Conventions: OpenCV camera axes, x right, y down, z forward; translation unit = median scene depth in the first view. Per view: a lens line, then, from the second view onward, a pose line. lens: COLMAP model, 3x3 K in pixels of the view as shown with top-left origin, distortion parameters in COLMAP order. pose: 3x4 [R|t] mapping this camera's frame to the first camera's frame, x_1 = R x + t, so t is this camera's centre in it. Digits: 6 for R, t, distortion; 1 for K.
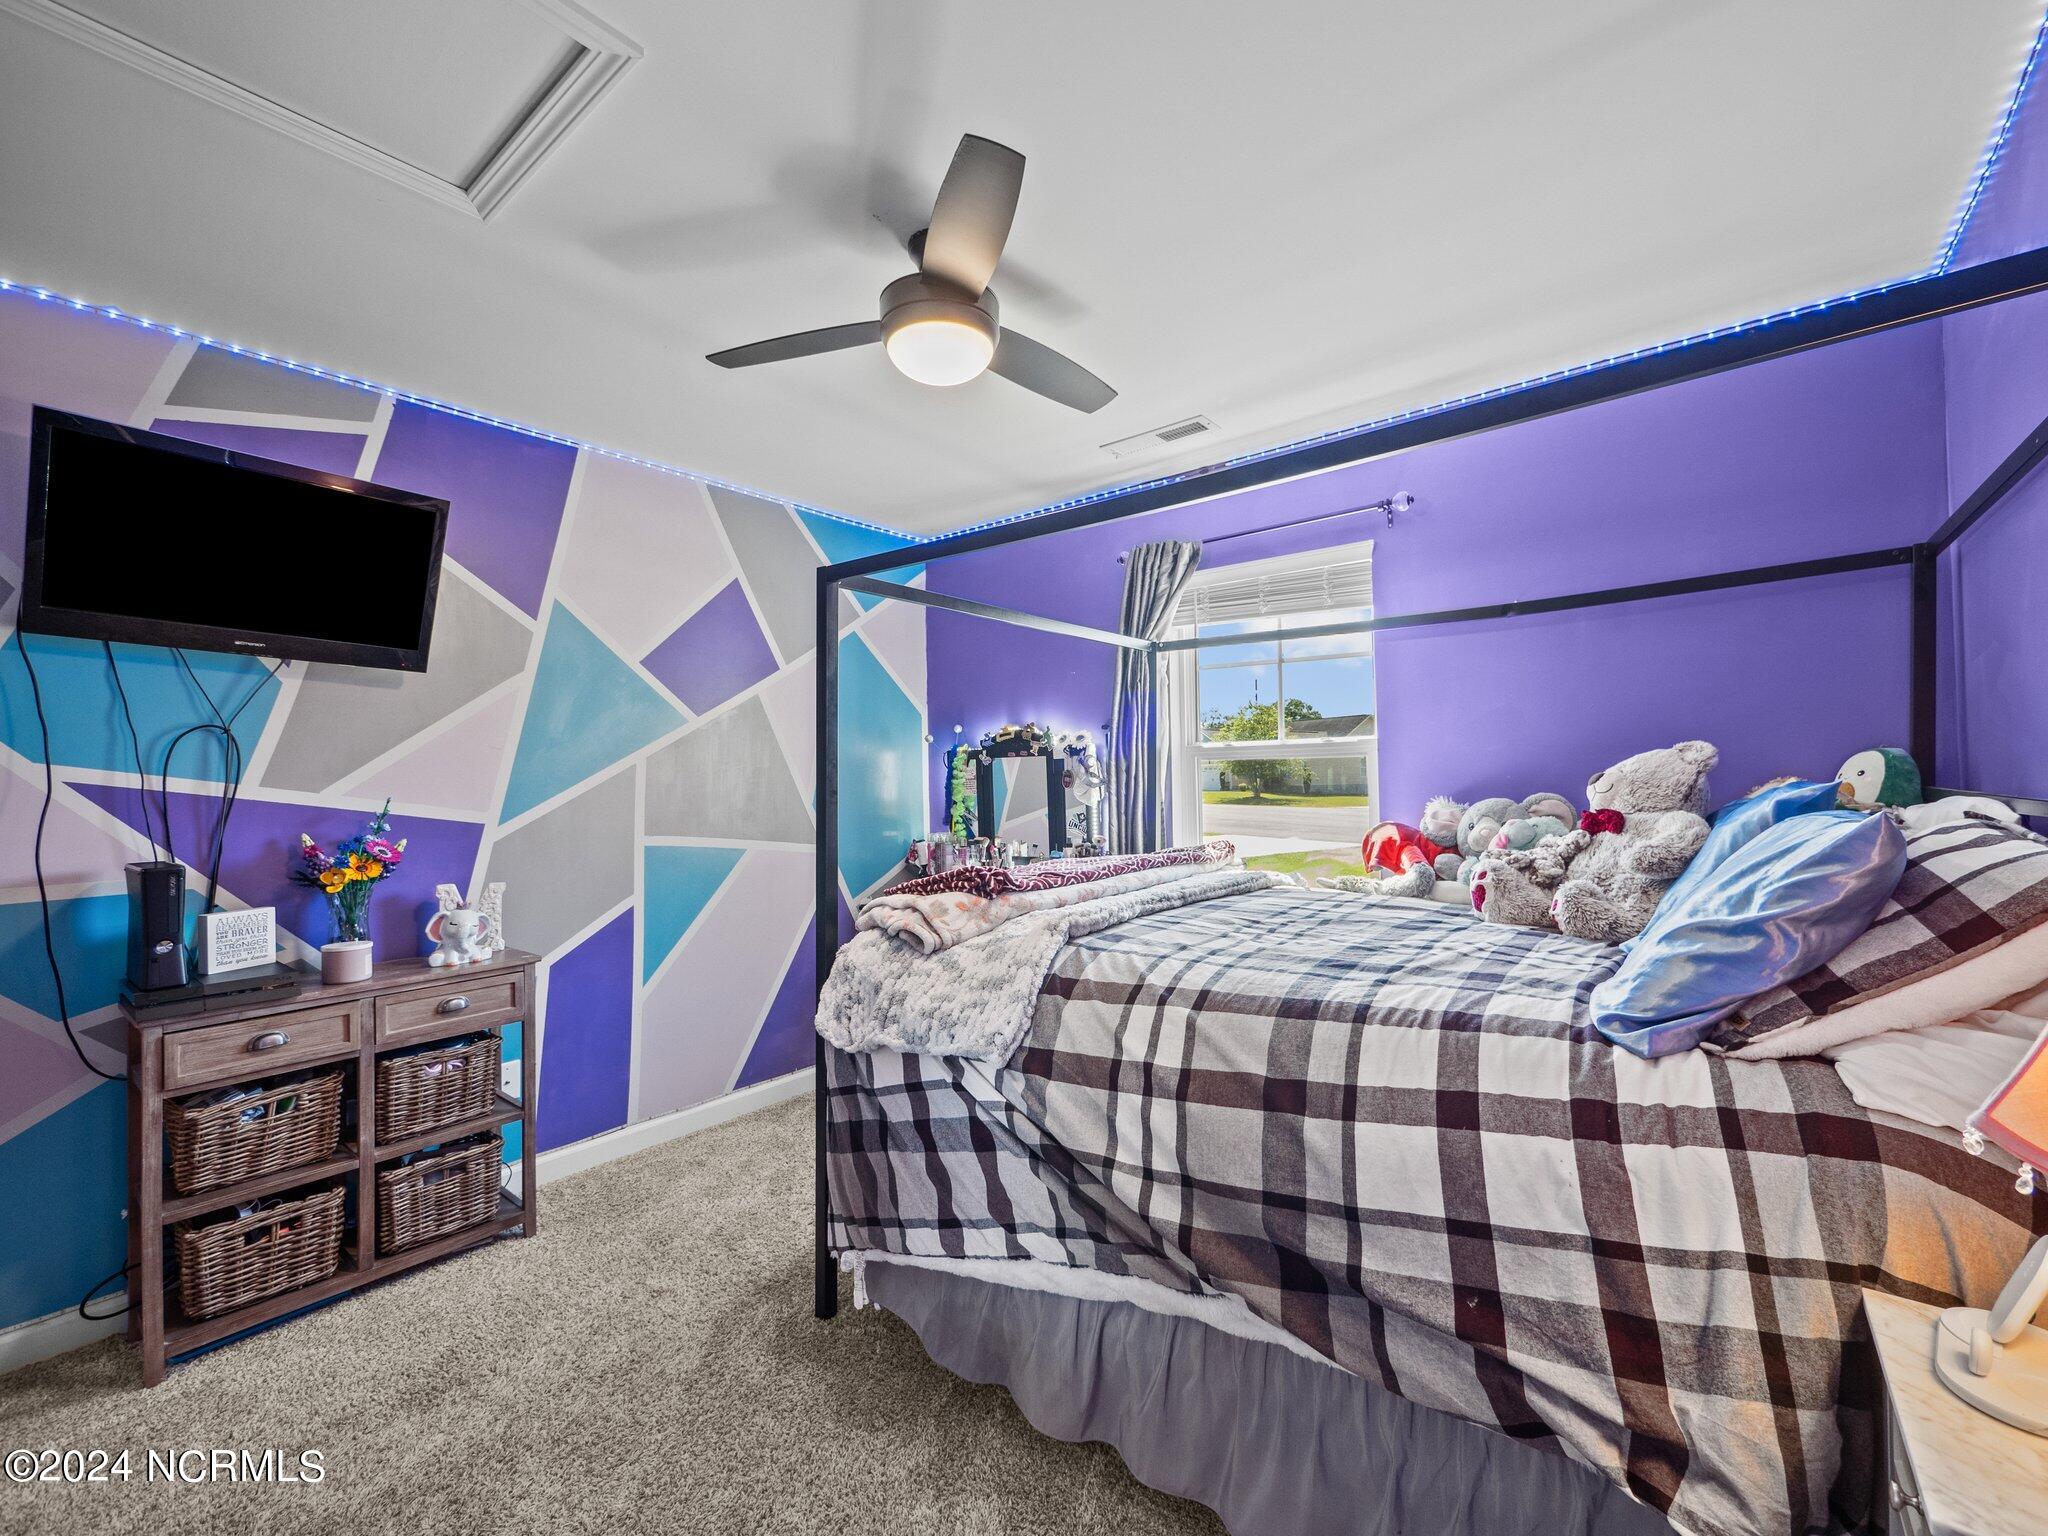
lens RADIAL K [[865.5, 0, 1023.7], [0, 865.5, 758.0], [0, 0, 1]] dist [-0.002883, 0.001164]
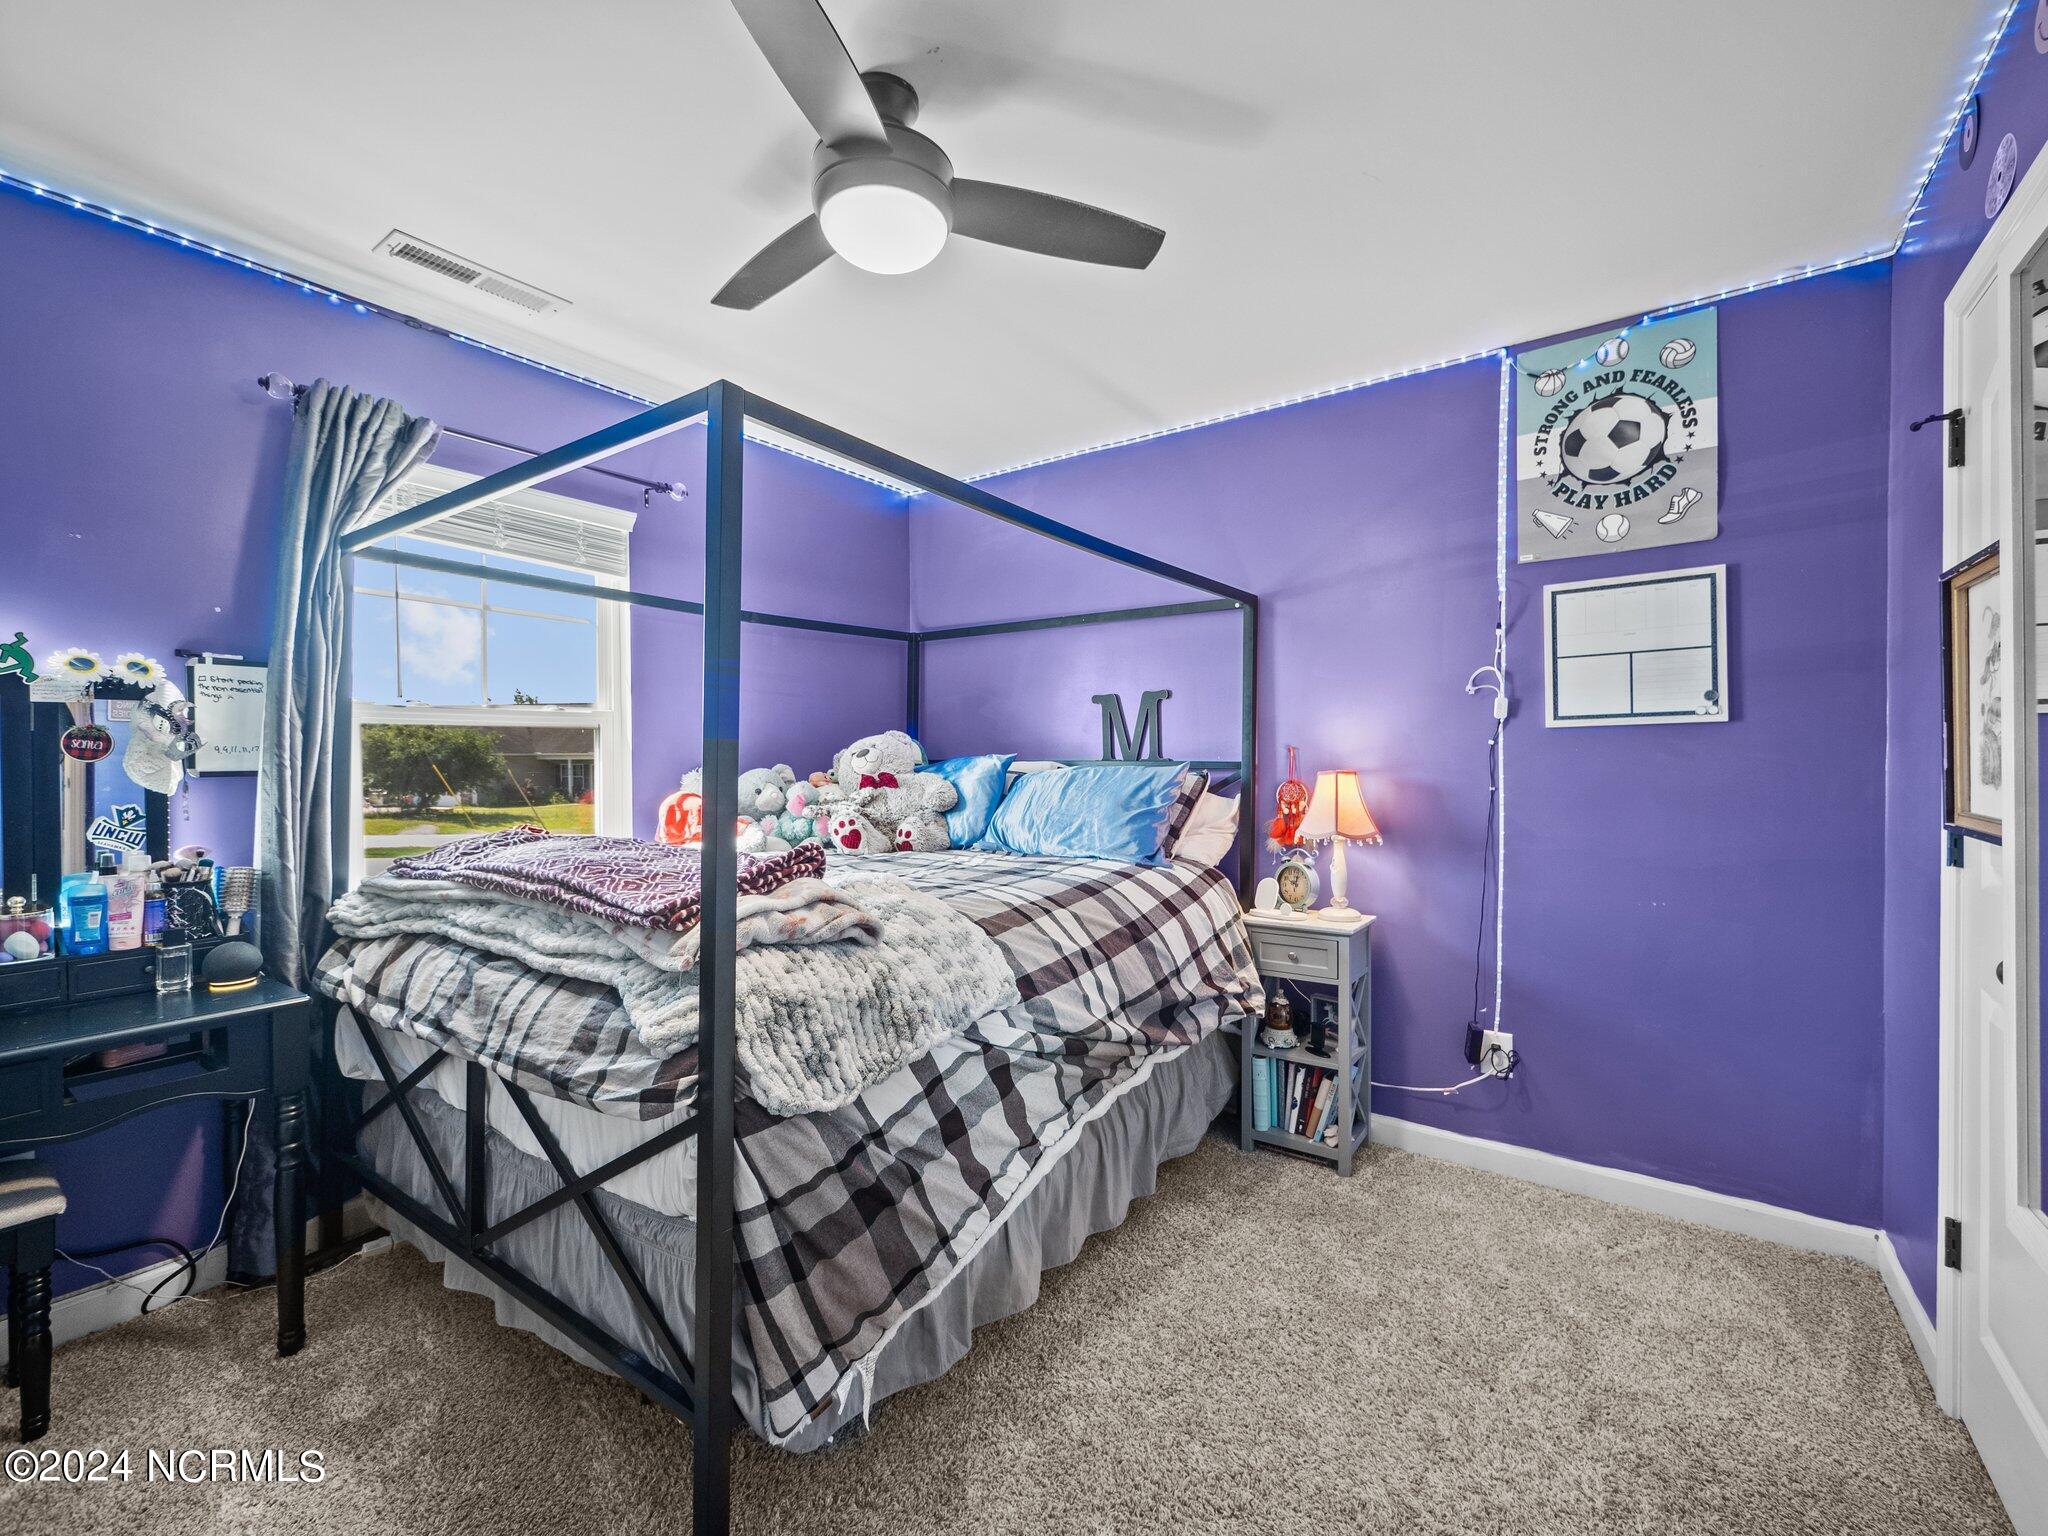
lens RADIAL K [[865.5, 0, 1025.2], [0, 865.5, 772.6], [0, 0, 1]] dist [-0.002883, 0.001164]
pose [[-0.060974, -0.001900, 0.998138, -1.119476], [-0.020945, 0.999780, 0.000623, 0.069313], [-0.997920, -0.020868, -0.061000, 1.082519]]
